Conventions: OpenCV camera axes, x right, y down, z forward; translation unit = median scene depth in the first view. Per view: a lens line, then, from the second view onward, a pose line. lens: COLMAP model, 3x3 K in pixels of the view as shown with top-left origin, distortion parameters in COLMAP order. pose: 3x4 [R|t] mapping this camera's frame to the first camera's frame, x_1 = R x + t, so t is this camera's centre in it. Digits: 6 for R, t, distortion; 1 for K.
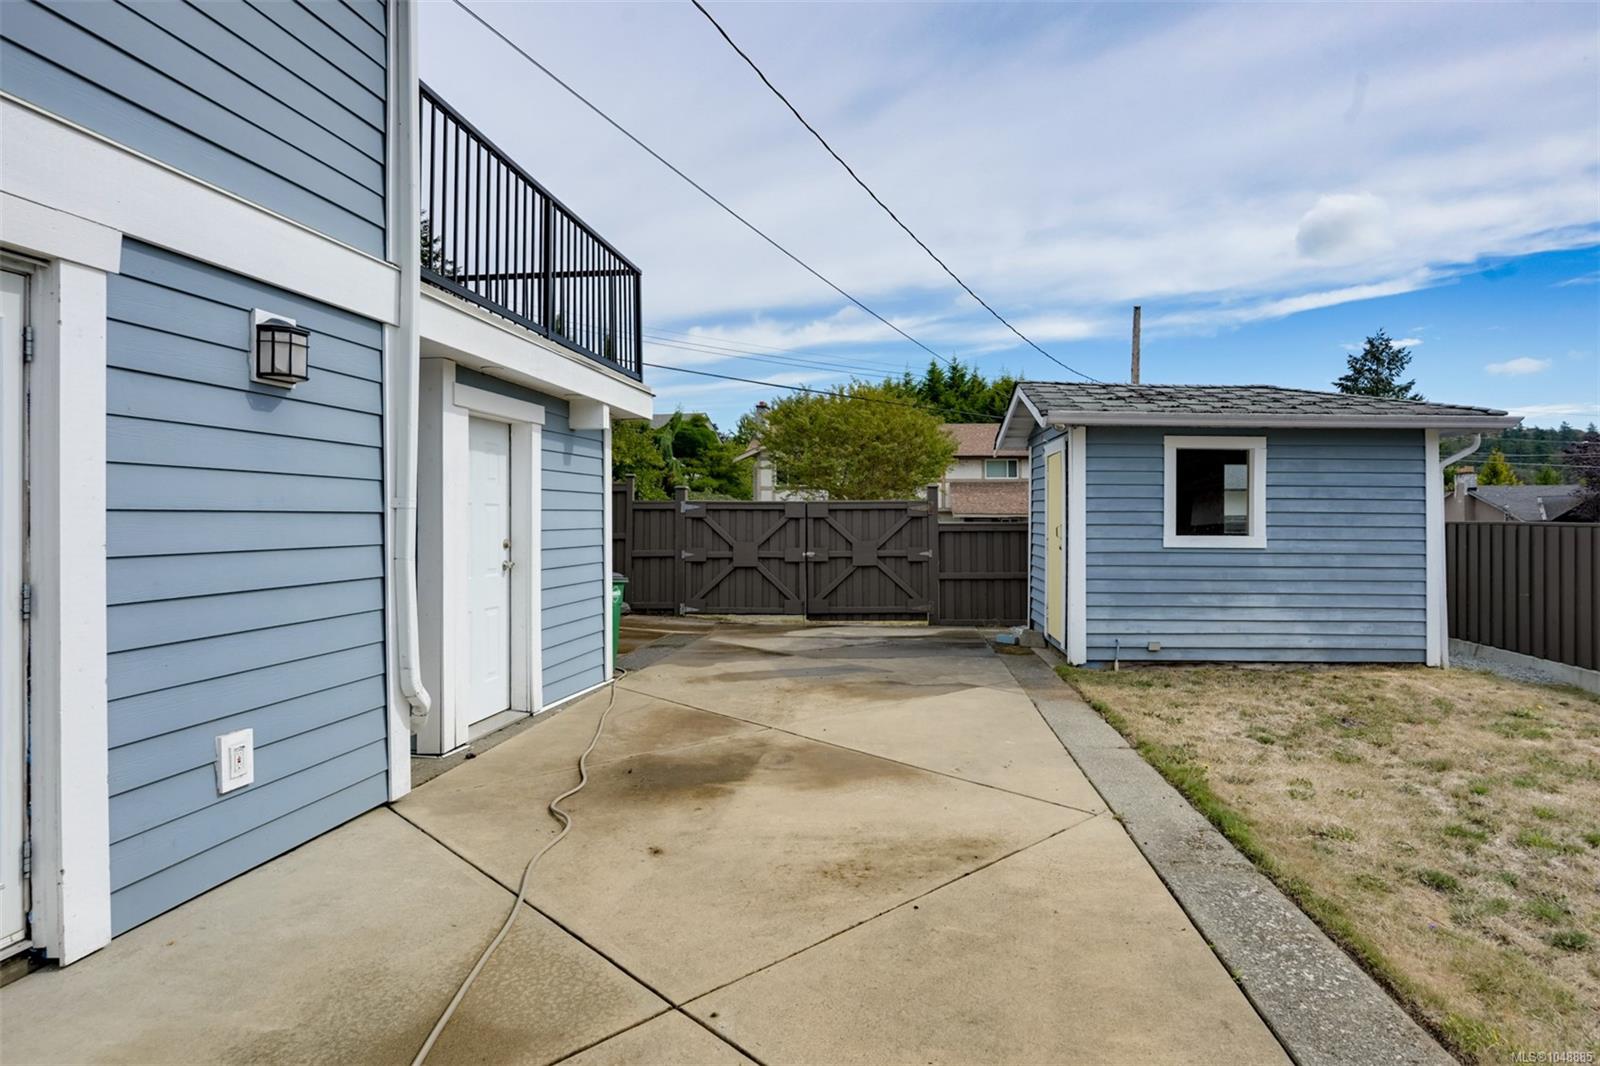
lens RADIAL K [[847.1, 0, 888.5], [0, 847.1, 505.8], [0, 0, 1]] dist [-0.006454, 0.000995]
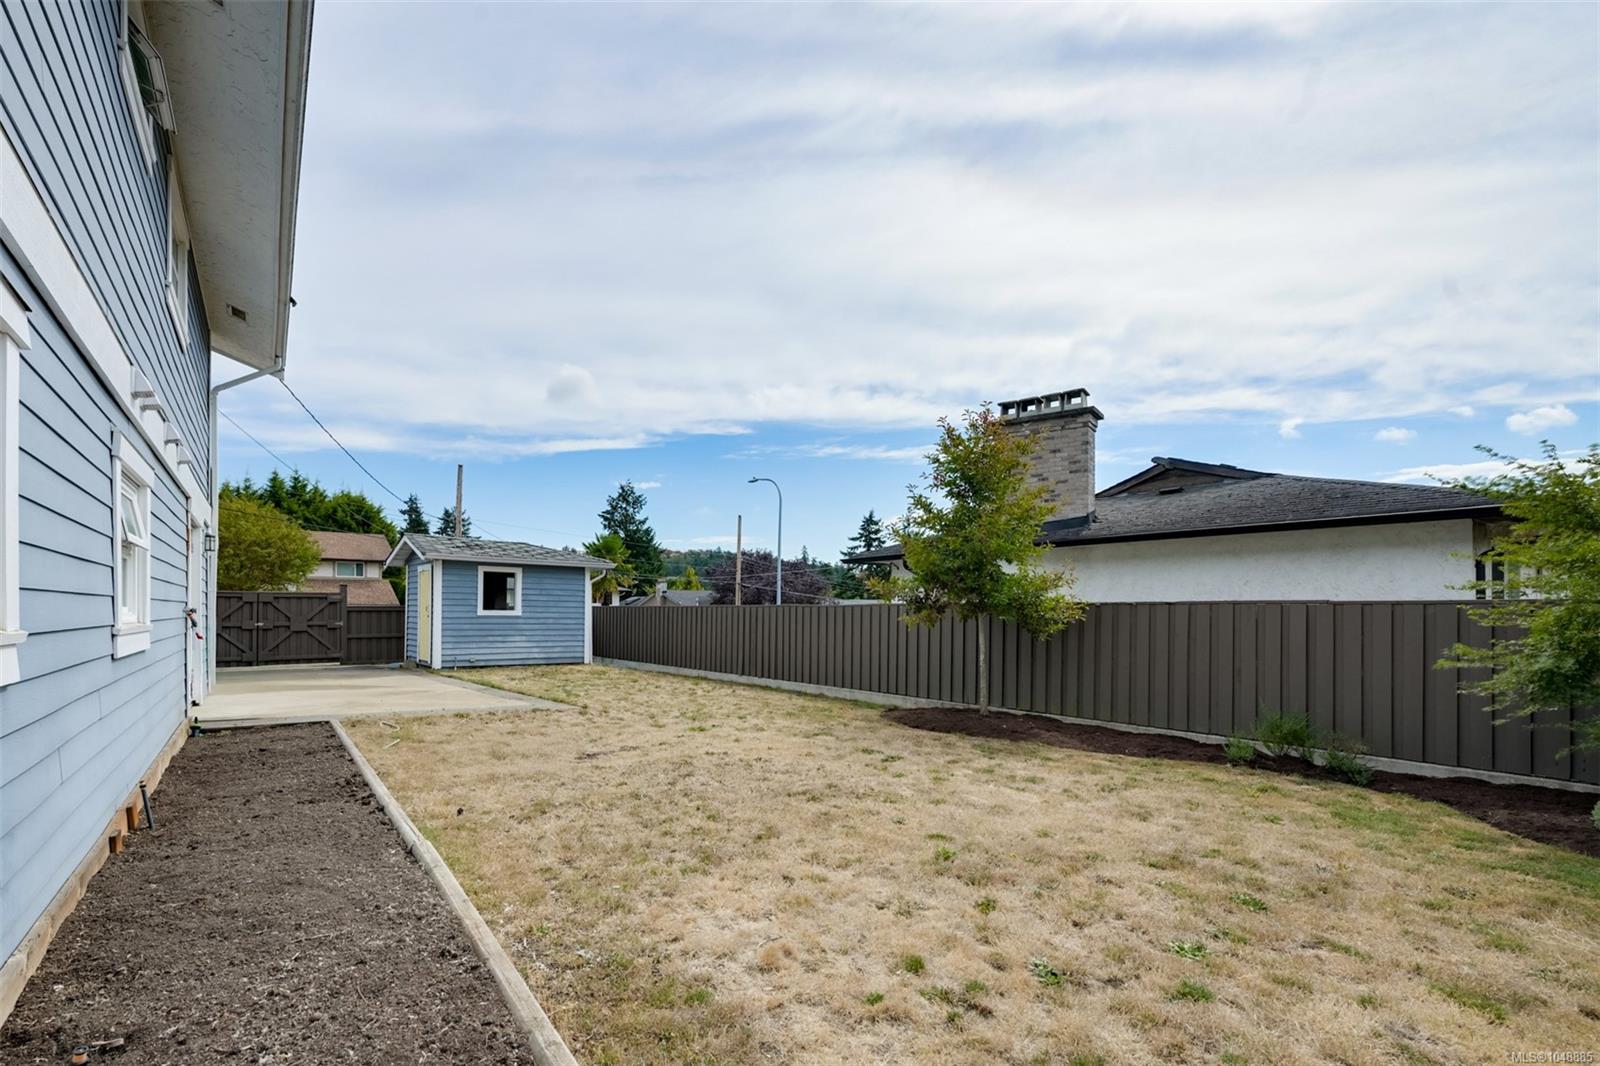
lens RADIAL K [[721.0, 0, 707.8], [0, 721.0, 602.2], [0, 0, 1]] dist [-0.001165, -0.000029]
pose [[0.810772, 0.009668, 0.585282, -0.287816], [-0.010261, 0.999945, -0.002304, 0.011972], [-0.585272, -0.004137, 0.810826, -0.875495]]
